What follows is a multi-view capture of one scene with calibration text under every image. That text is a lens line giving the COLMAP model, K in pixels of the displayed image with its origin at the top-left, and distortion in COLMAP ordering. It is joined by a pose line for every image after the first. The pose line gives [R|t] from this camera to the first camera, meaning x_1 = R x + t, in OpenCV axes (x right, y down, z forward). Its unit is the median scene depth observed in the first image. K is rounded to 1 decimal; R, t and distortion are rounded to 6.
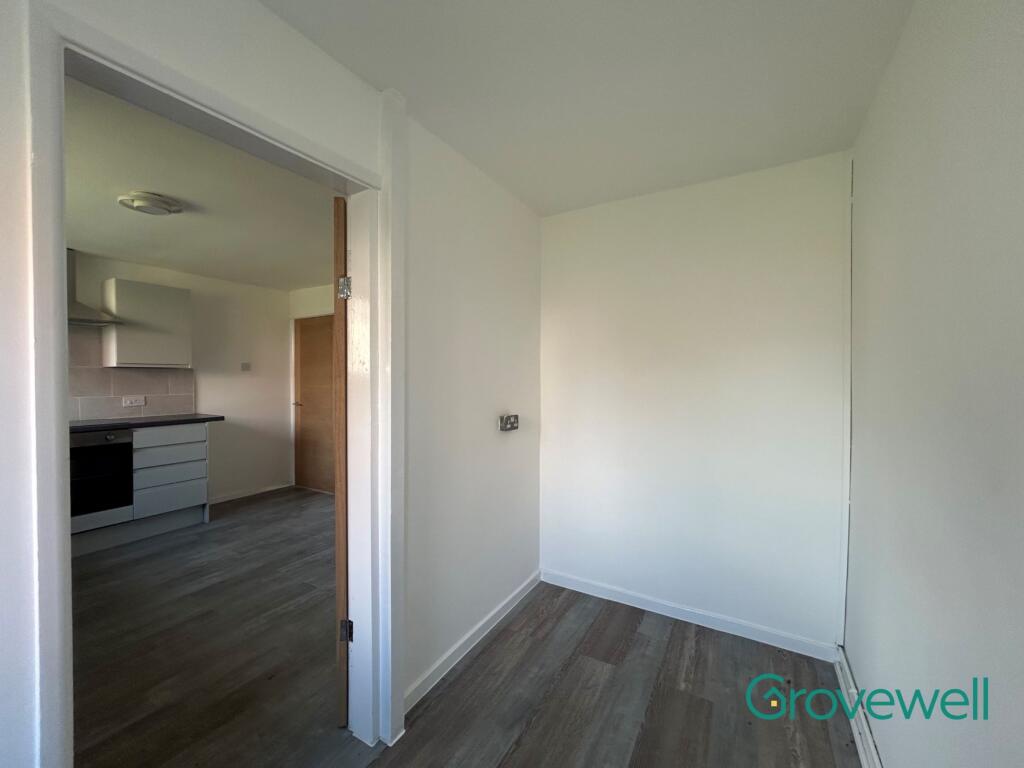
lens RADIAL K [[414.3, 0, 512.4], [0, 414.3, 382.3], [0, 0, 1]] dist [-0.009193, 0.000198]
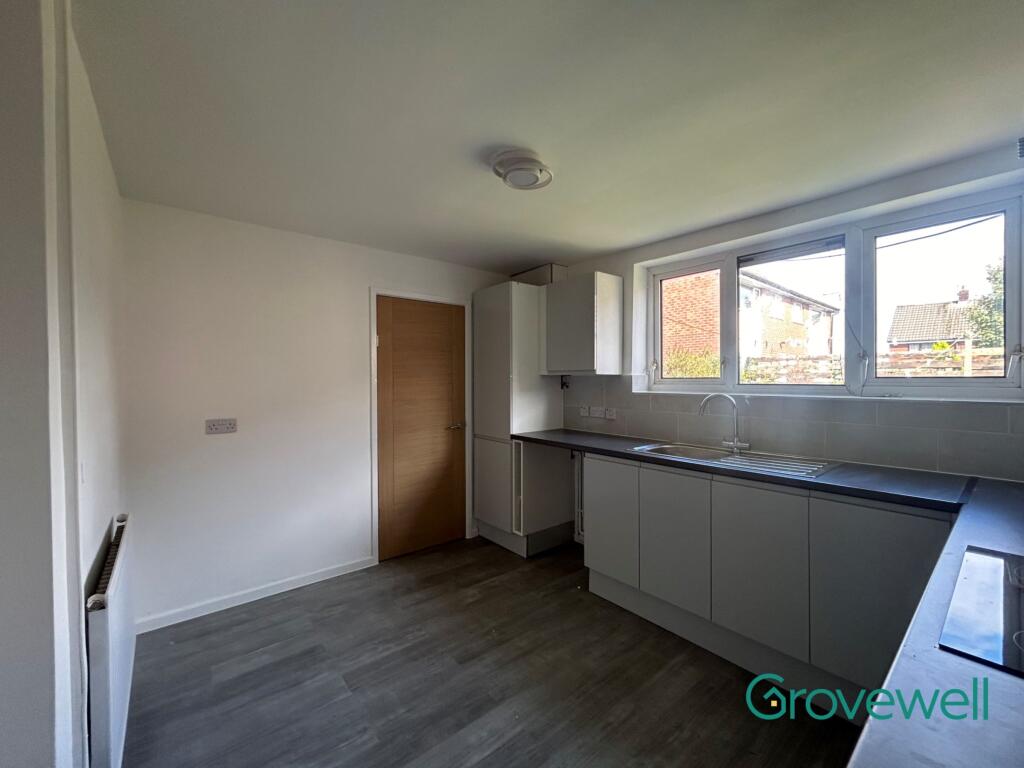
lens RADIAL K [[414.3, 0, 512.4], [0, 414.3, 382.3], [0, 0, 1]] dist [-0.009193, 0.000198]
pose [[-0.939055, 0.000079, 0.343767, -0.742982], [0.008882, 0.999672, 0.024031, -0.032226], [-0.343652, 0.025620, -0.938748, 1.154352]]
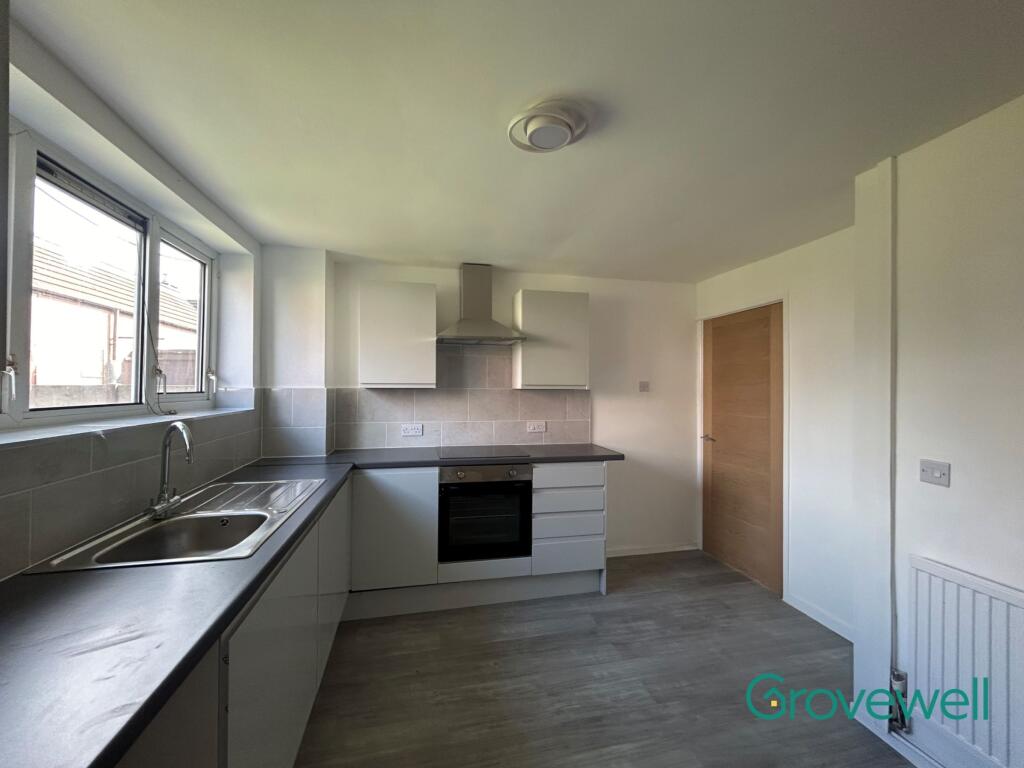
lens RADIAL K [[414.3, 0, 512.4], [0, 414.3, 382.3], [0, 0, 1]] dist [-0.009193, 0.000198]
pose [[0.679260, -0.005405, -0.733877, -0.308796], [-0.016806, 0.999596, -0.022917, -0.030119], [0.733705, 0.027900, 0.678895, 0.364573]]
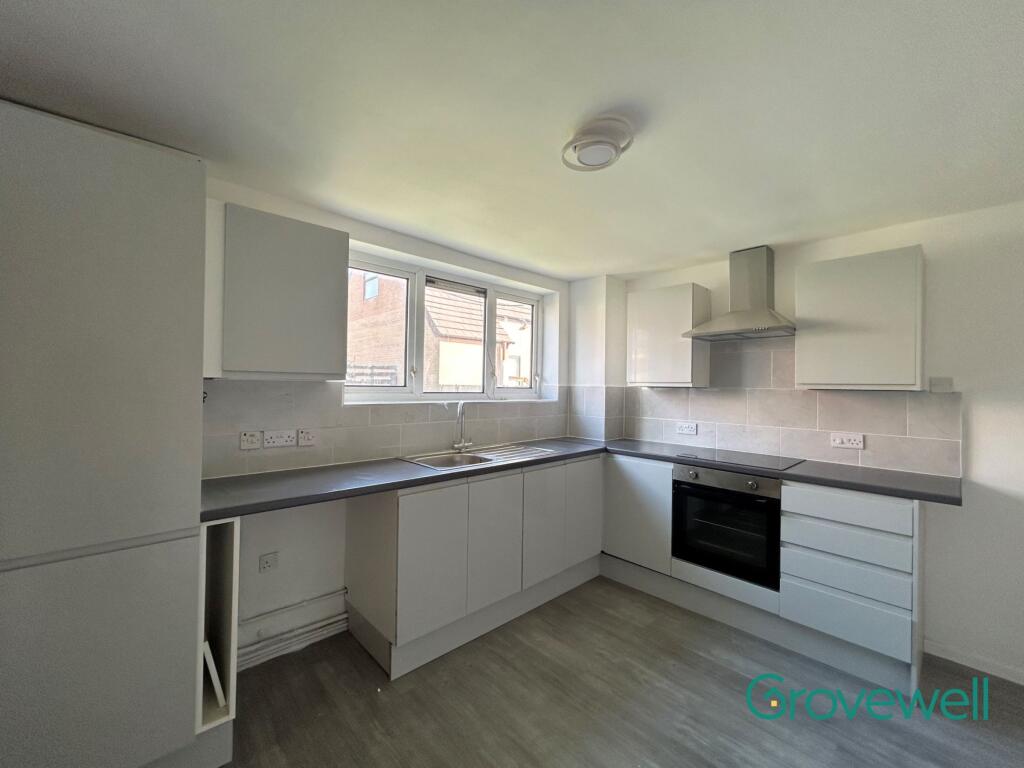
lens RADIAL K [[415.3, 0, 512.0], [0, 415.3, 384.0], [0, 0, 1]] dist [-0.000860, 0.000321]
pose [[-0.285481, -0.010693, -0.958325, -0.127920], [-0.031994, 0.999487, -0.001621, -0.027944], [0.957850, 0.030198, -0.285676, 0.701446]]
